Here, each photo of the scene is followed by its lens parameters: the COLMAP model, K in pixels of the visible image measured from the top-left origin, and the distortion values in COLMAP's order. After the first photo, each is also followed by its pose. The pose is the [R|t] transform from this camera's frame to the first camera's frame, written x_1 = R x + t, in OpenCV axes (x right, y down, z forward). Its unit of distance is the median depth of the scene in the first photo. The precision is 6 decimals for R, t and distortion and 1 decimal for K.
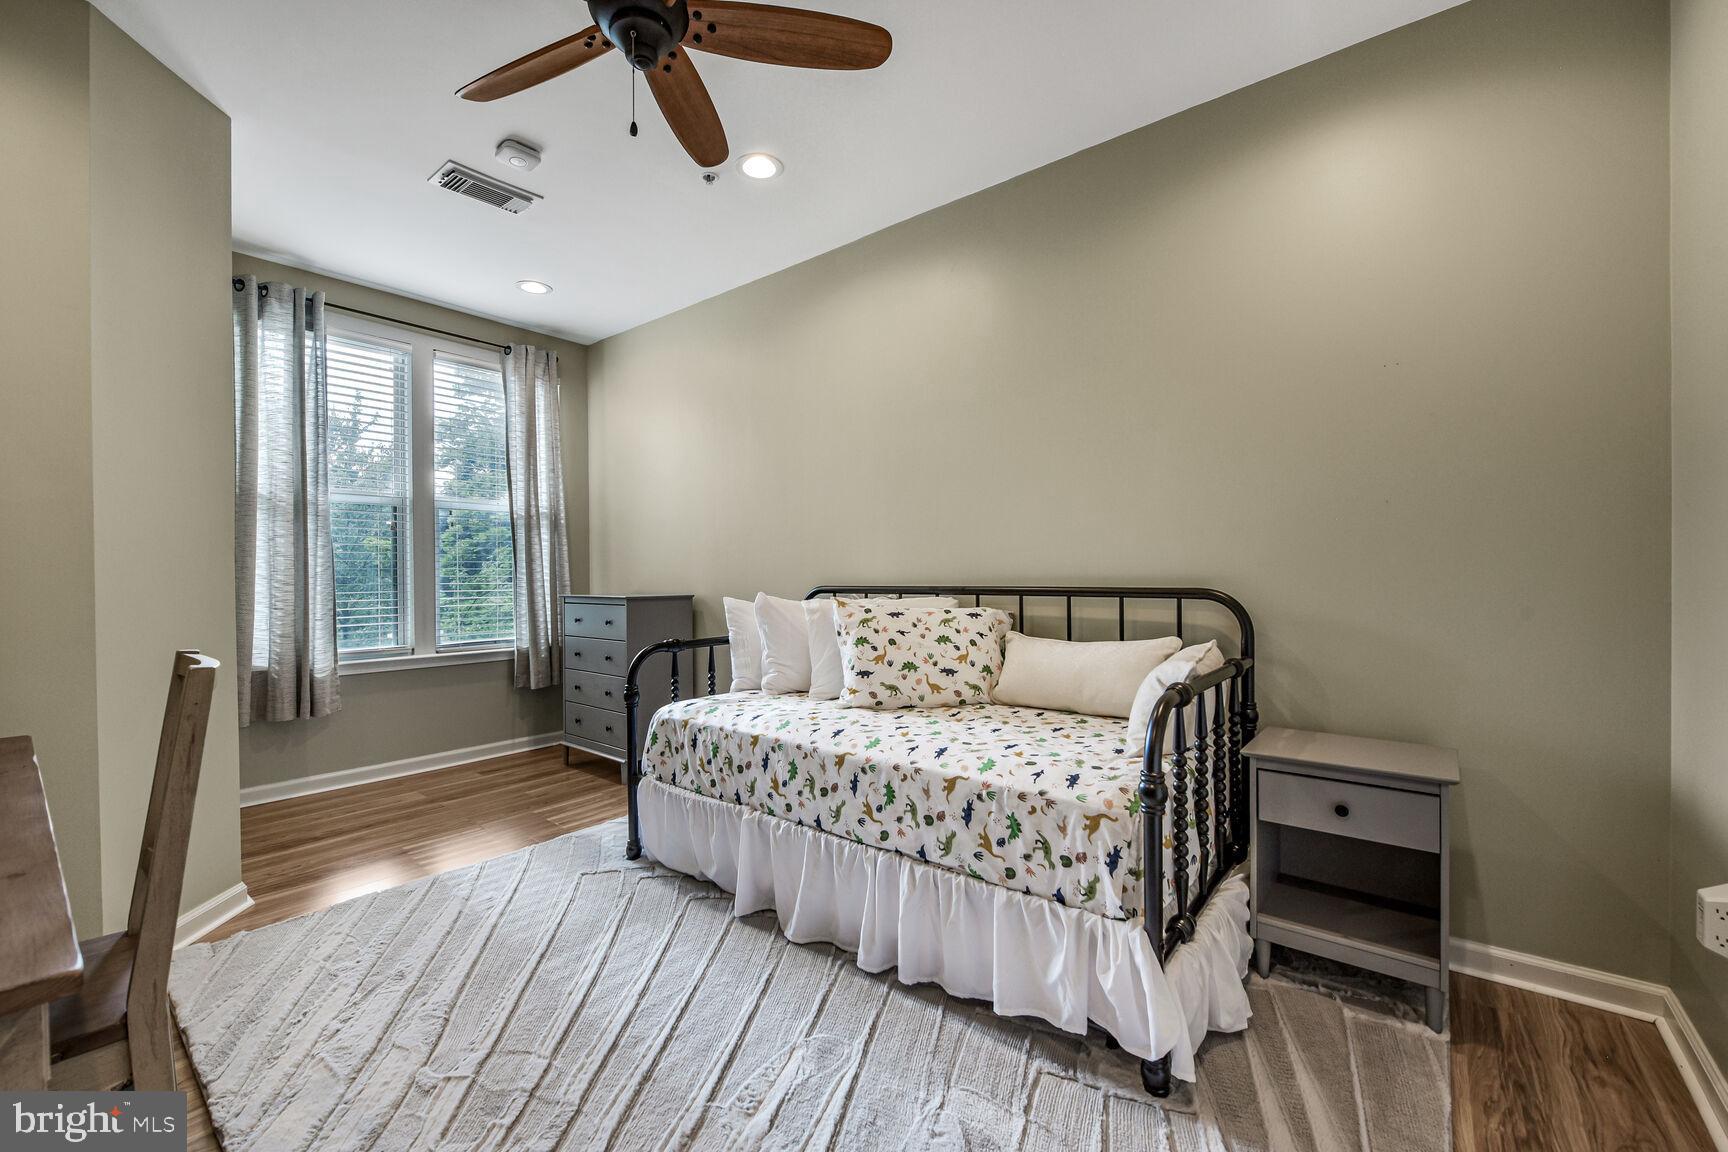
lens RADIAL K [[704.9, 0, 866.7], [0, 704.9, 573.3], [0, 0, 1]] dist [-0.009313, -0.000724]
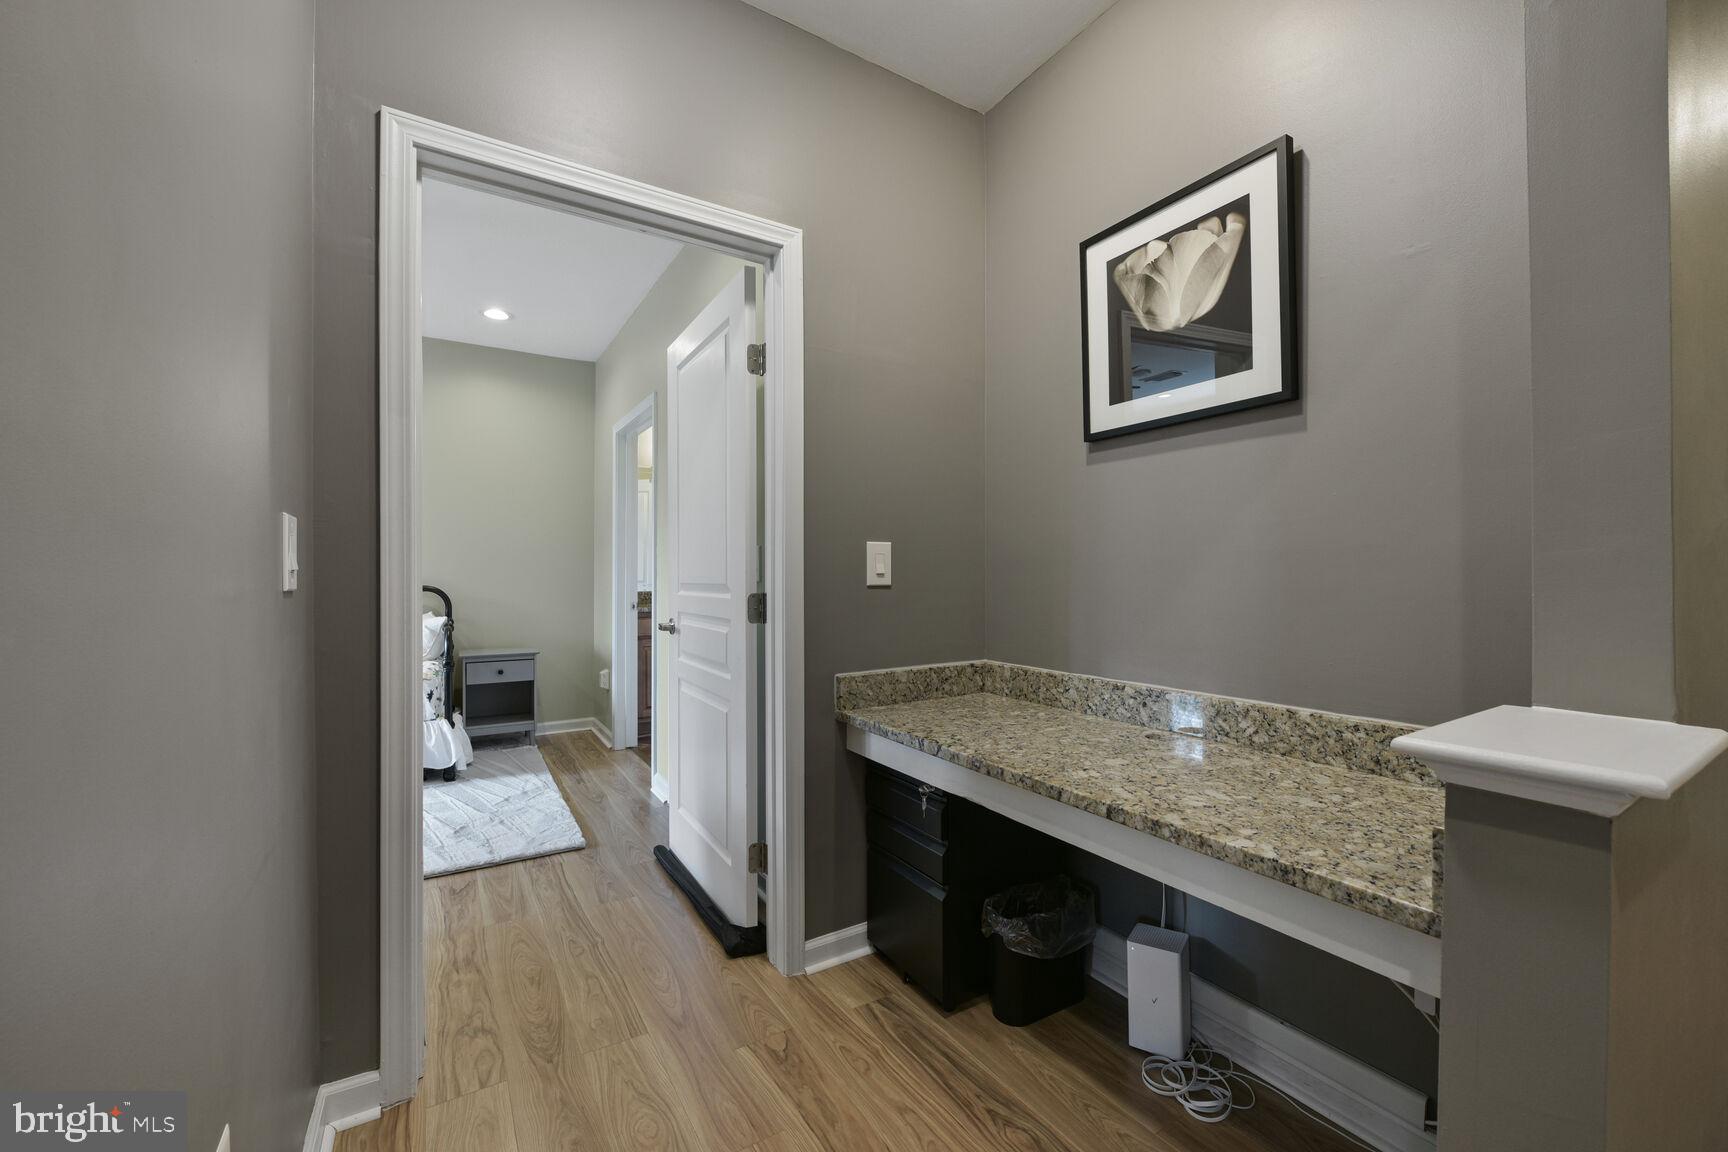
lens RADIAL K [[704.9, 0, 861.0], [0, 704.9, 572.9], [0, 0, 1]] dist [-0.009313, -0.000724]
pose [[0.344204, 0.006131, 0.938875, -1.256507], [0.004668, 0.999955, -0.008241, 0.009667], [-0.938883, 0.007219, 0.344160, -1.093667]]
